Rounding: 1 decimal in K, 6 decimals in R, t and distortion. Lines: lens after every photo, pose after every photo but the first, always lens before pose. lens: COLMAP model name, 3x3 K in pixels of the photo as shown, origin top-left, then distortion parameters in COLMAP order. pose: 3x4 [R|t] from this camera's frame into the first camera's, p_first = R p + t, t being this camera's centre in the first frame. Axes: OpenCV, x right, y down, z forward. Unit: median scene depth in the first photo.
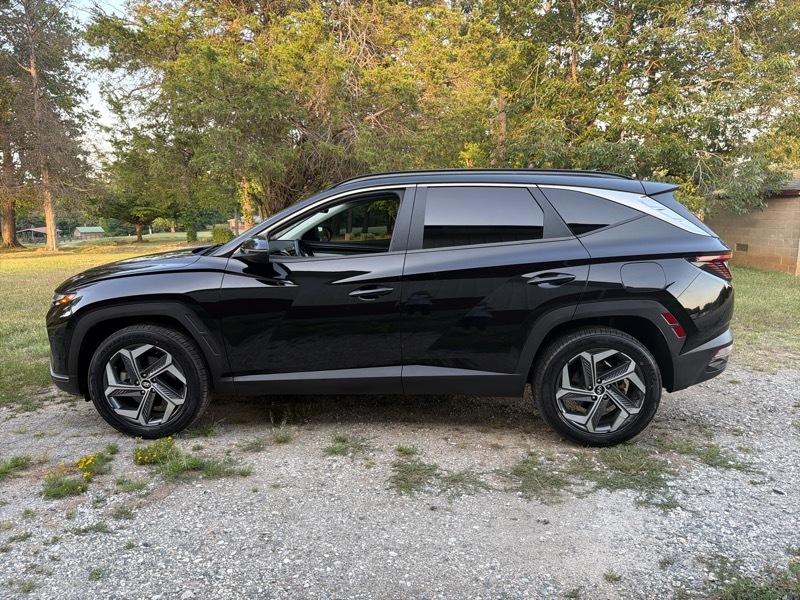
lens RADIAL K [[515.3, 0, 400.5], [0, 515.3, 273.5], [0, 0, 1]] dist [0.002706, -0.008995]
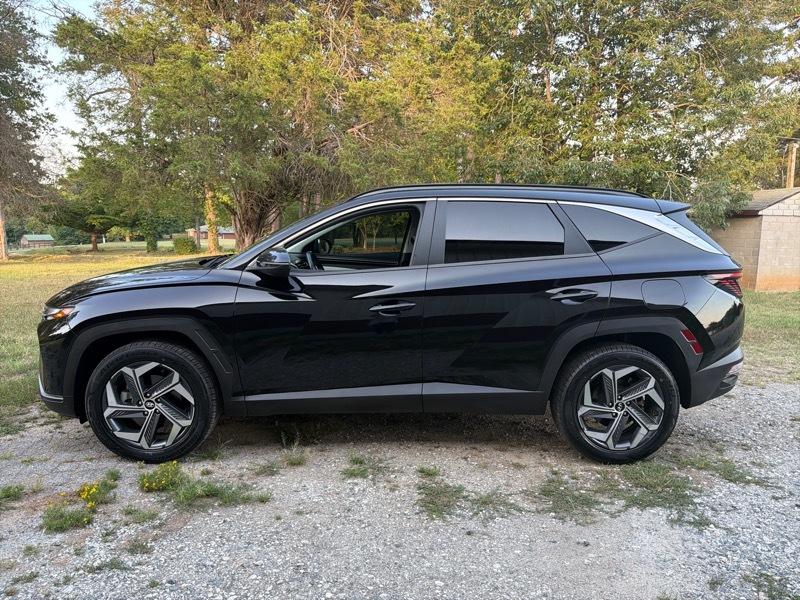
lens RADIAL K [[515.3, 0, 400.5], [0, 515.3, 272.9], [0, 0, 1]] dist [0.002706, -0.008995]
pose [[0.997288, 0.010257, 0.072875, -0.110306], [-0.008353, 0.999617, -0.026392, -0.003345], [-0.073118, 0.025711, 0.996992, 0.026768]]
